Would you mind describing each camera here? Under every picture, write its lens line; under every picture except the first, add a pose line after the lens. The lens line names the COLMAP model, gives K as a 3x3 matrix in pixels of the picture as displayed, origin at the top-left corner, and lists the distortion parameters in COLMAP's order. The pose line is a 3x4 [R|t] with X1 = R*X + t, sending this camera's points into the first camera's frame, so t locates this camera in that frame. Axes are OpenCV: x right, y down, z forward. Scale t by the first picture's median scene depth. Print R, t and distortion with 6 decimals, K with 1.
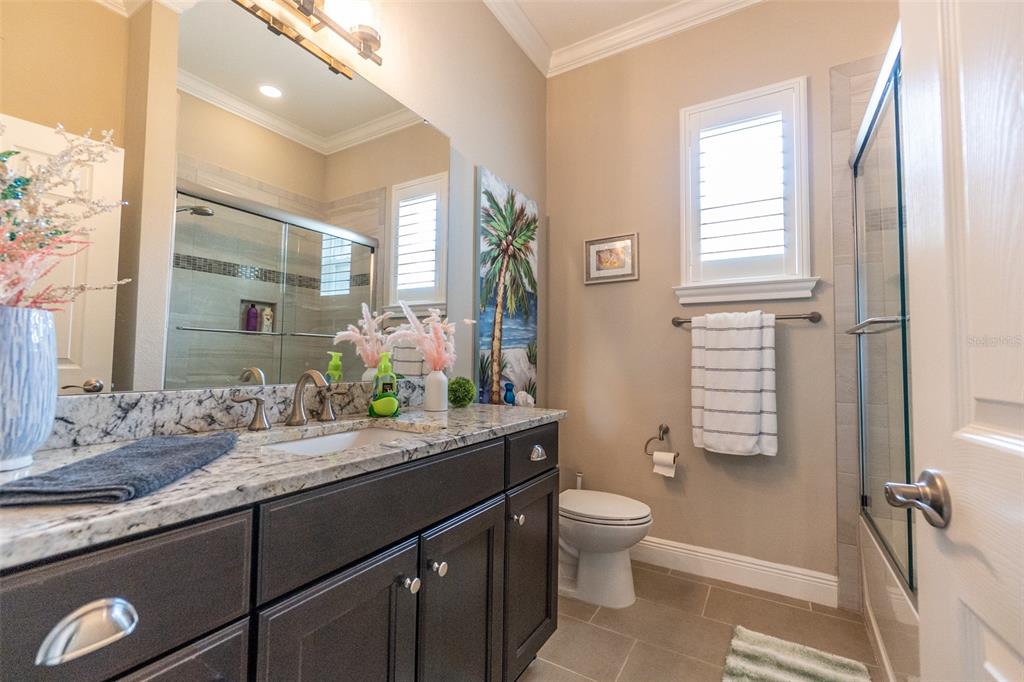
lens RADIAL K [[443.9, 0, 509.9], [0, 443.9, 339.3], [0, 0, 1]] dist [-0.004325, -0.000394]
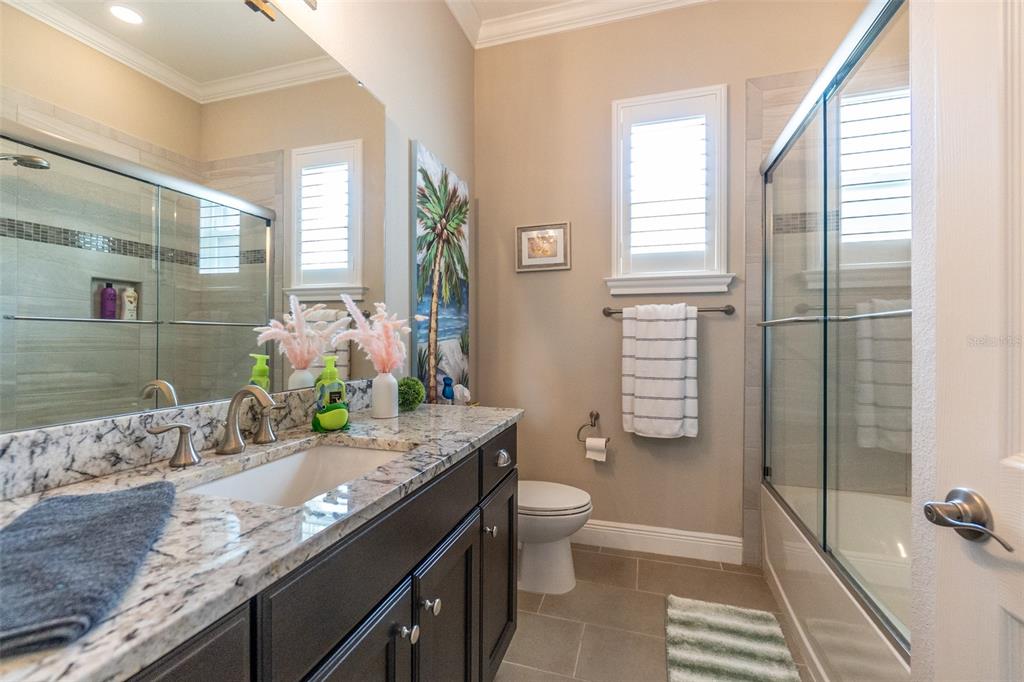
lens RADIAL K [[443.9, 0, 511.8], [0, 443.9, 338.0], [0, 0, 1]] dist [-0.004325, -0.000394]
pose [[0.969968, -0.010637, 0.242999, -0.105301], [-0.001521, 0.998758, 0.049794, -0.034272], [-0.243227, -0.048668, 0.968748, 0.058077]]
